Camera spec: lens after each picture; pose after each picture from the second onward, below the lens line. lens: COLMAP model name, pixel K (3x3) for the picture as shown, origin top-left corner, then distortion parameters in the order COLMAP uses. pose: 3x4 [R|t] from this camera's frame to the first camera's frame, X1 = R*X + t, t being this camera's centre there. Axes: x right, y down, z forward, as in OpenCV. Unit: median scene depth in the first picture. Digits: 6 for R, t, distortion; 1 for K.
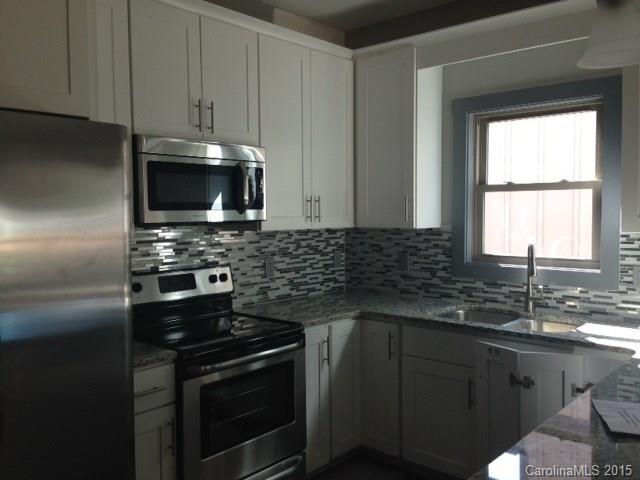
lens RADIAL K [[594.4, 0, 321.1], [0, 594.4, 237.4], [0, 0, 1]] dist [0.078055, 0.000000]
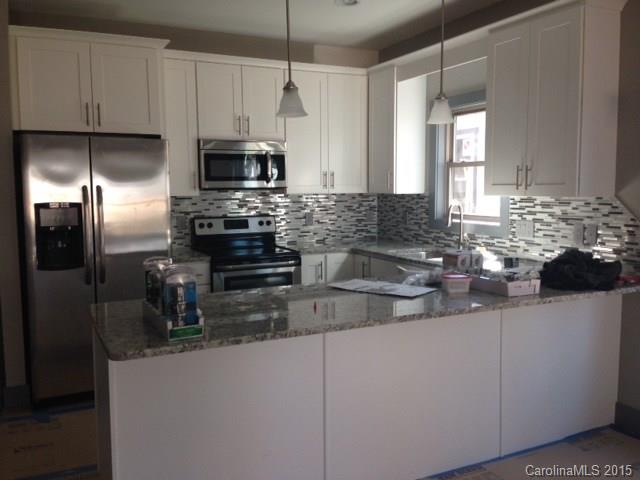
lens RADIAL K [[594.4, 0, 319.3], [0, 594.4, 242.2], [0, 0, 1]] dist [0.078055, 0.000000]
pose [[0.919964, 0.039561, -0.390002, 0.549481], [-0.017823, 0.998087, 0.059202, 0.019736], [0.391598, -0.047513, 0.918909, -0.396363]]
